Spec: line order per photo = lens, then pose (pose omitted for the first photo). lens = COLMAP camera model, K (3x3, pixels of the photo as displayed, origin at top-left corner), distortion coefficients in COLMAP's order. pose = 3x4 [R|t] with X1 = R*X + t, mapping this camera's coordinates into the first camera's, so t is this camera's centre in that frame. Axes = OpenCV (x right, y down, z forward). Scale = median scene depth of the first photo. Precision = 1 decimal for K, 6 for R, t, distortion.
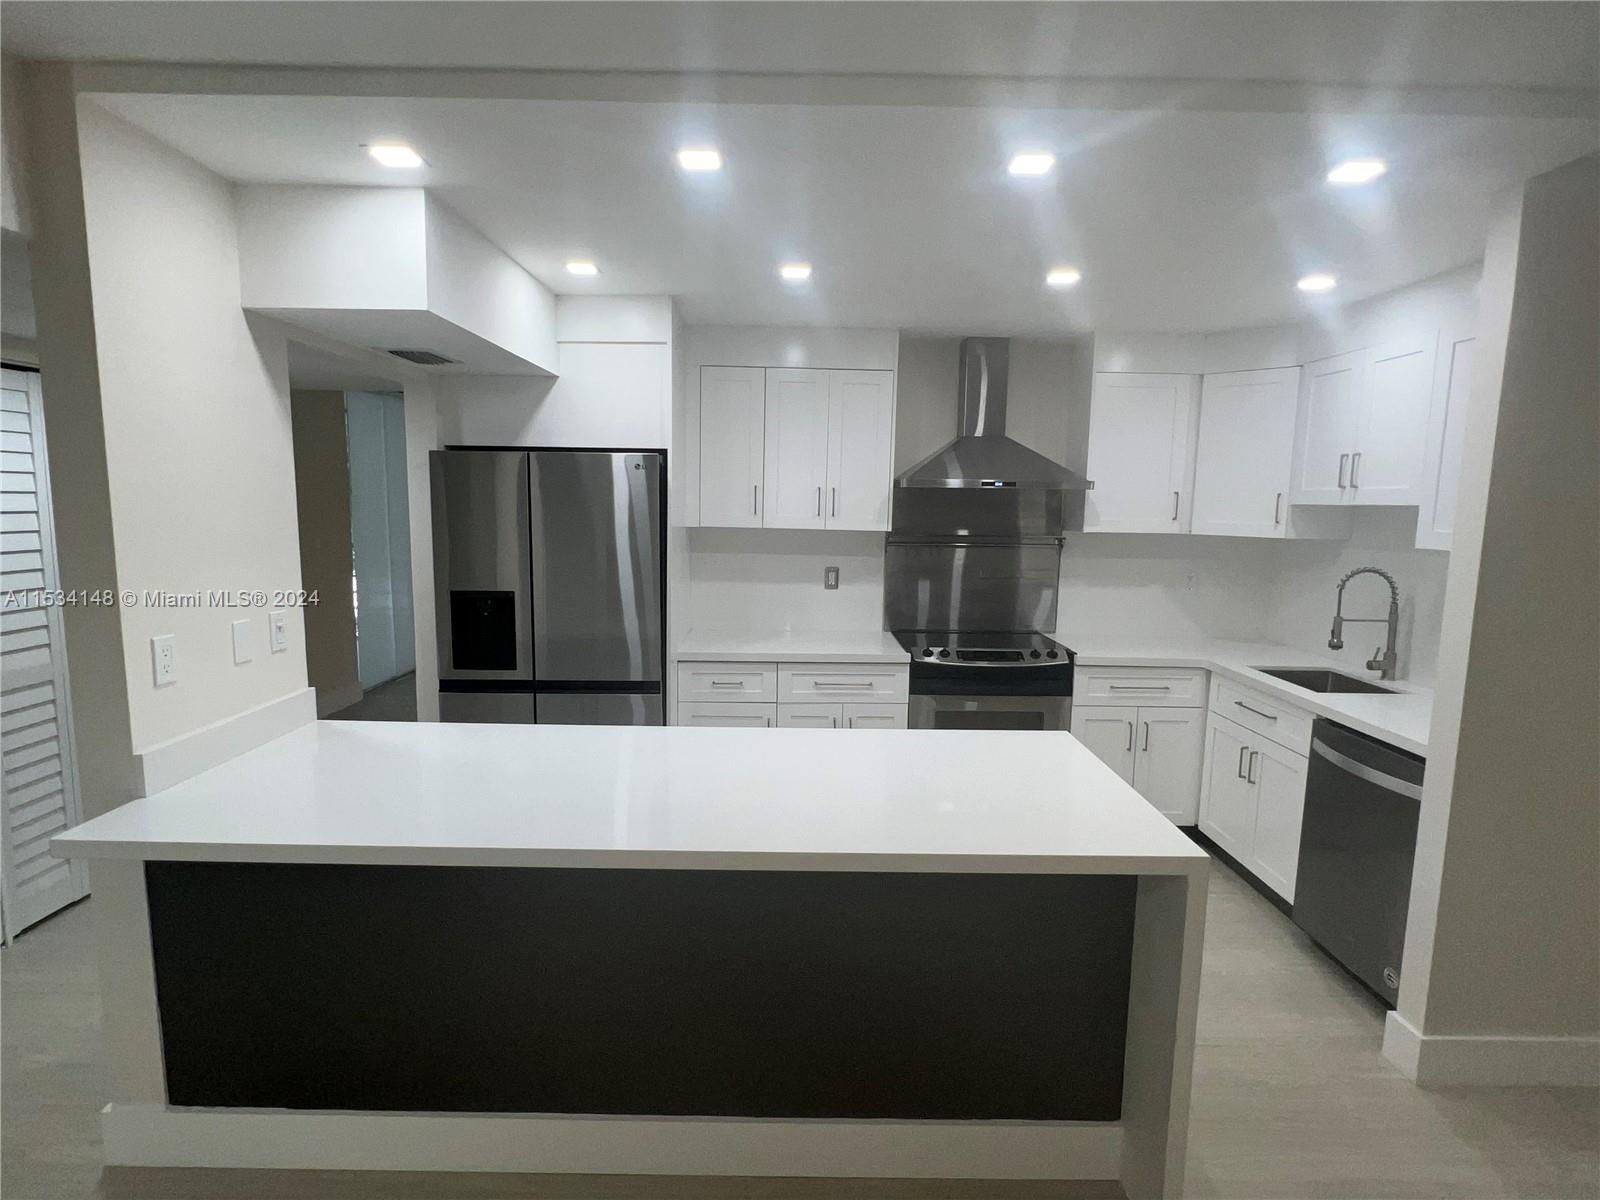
lens RADIAL K [[825.6, 0, 800.5], [0, 825.6, 603.6], [0, 0, 1]] dist [0.005972, -0.000447]
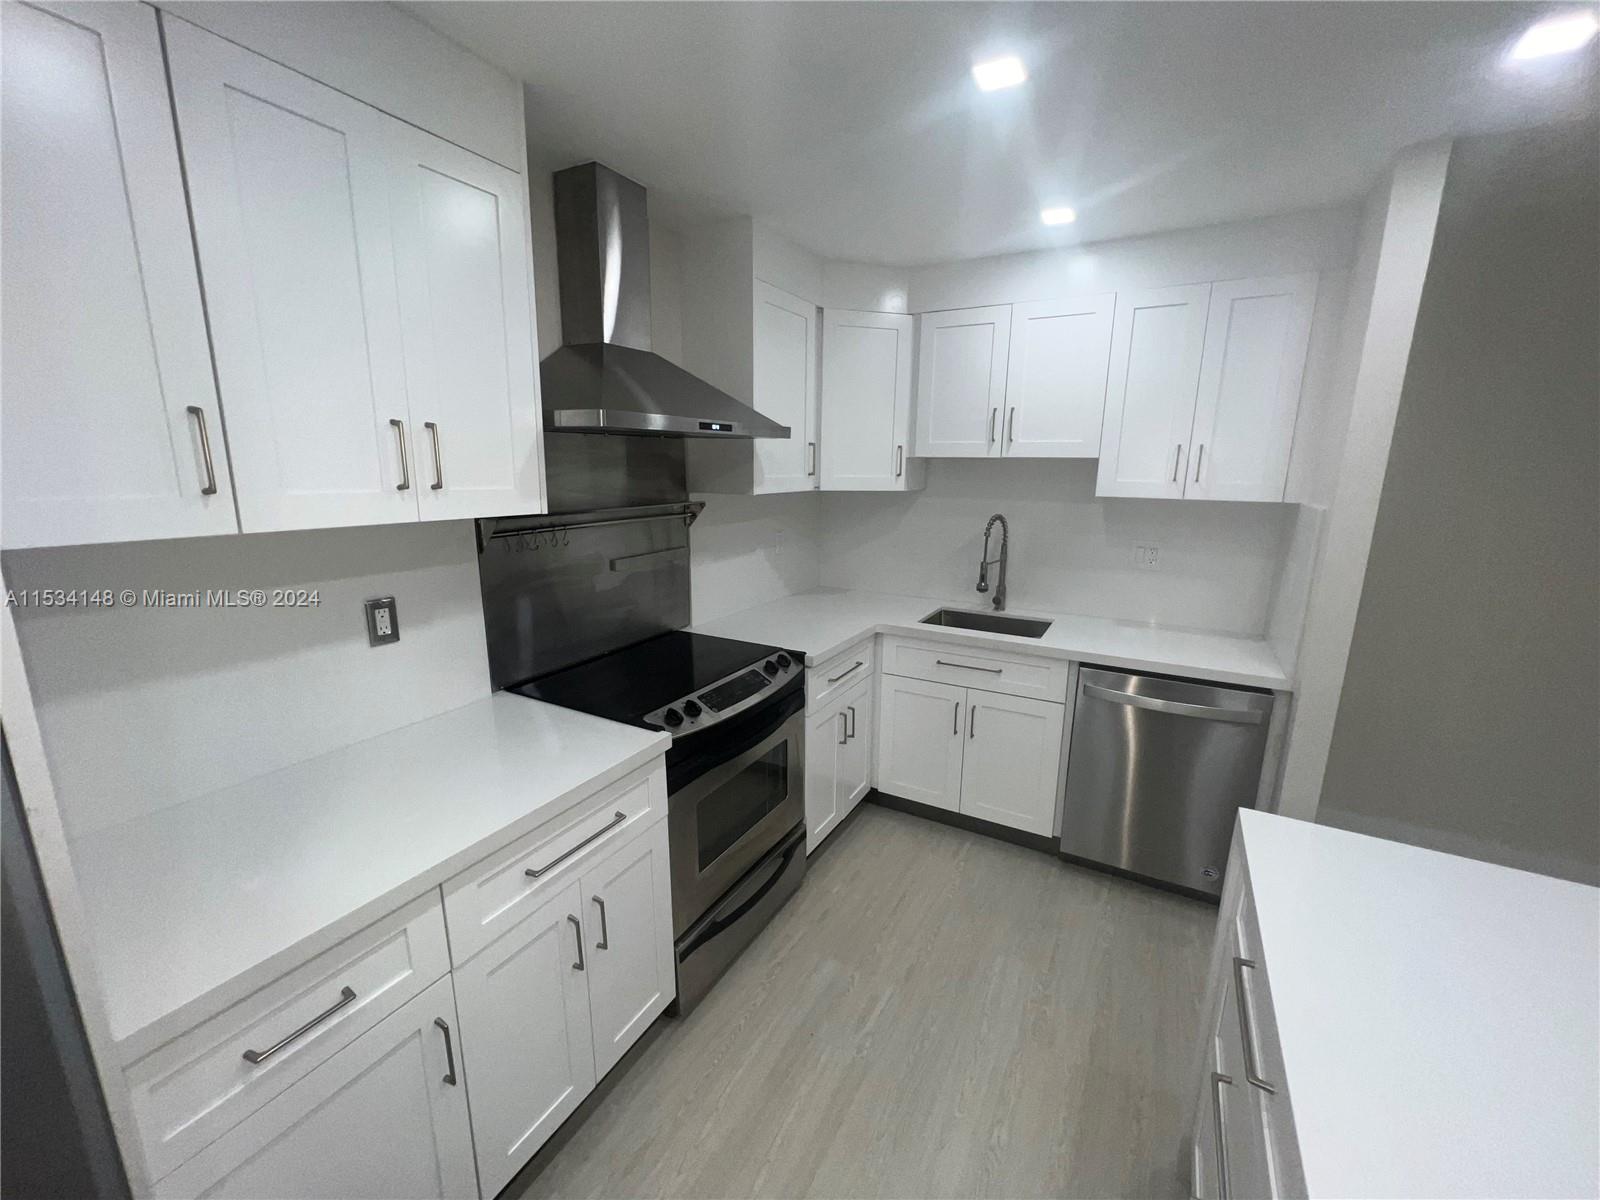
lens RADIAL K [[642.2, 0, 797.6], [0, 642.2, 598.6], [0, 0, 1]] dist [0.001160, -0.001164]
pose [[0.499380, -0.193607, 0.844474, -0.172249], [0.106810, 0.981034, 0.161753, -0.088965], [-0.859774, 0.009422, 0.510588, 0.697590]]
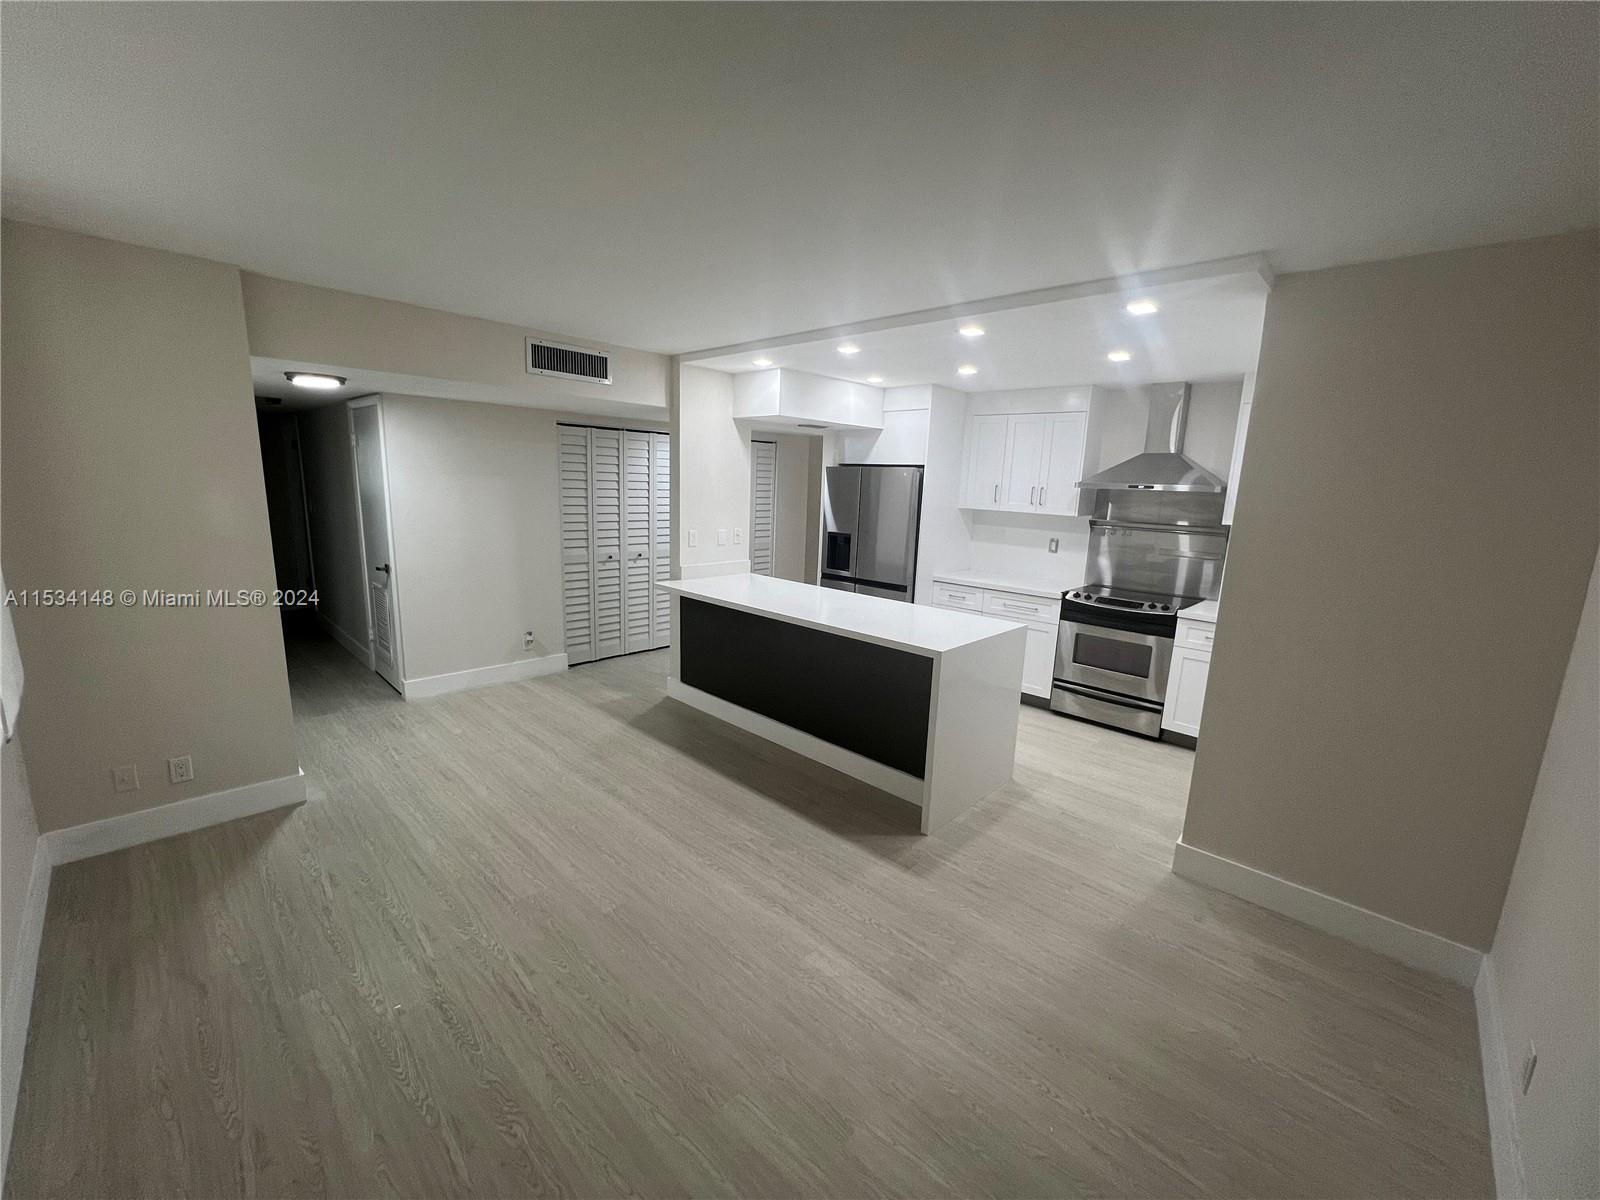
lens RADIAL K [[642.2, 0, 801.2], [0, 642.2, 600.4], [0, 0, 1]] dist [0.001160, -0.001164]
pose [[0.712853, 0.135094, -0.688179, 0.624211], [-0.113296, 0.990566, 0.077096, 0.035588], [0.692102, 0.023010, 0.721433, -0.228725]]
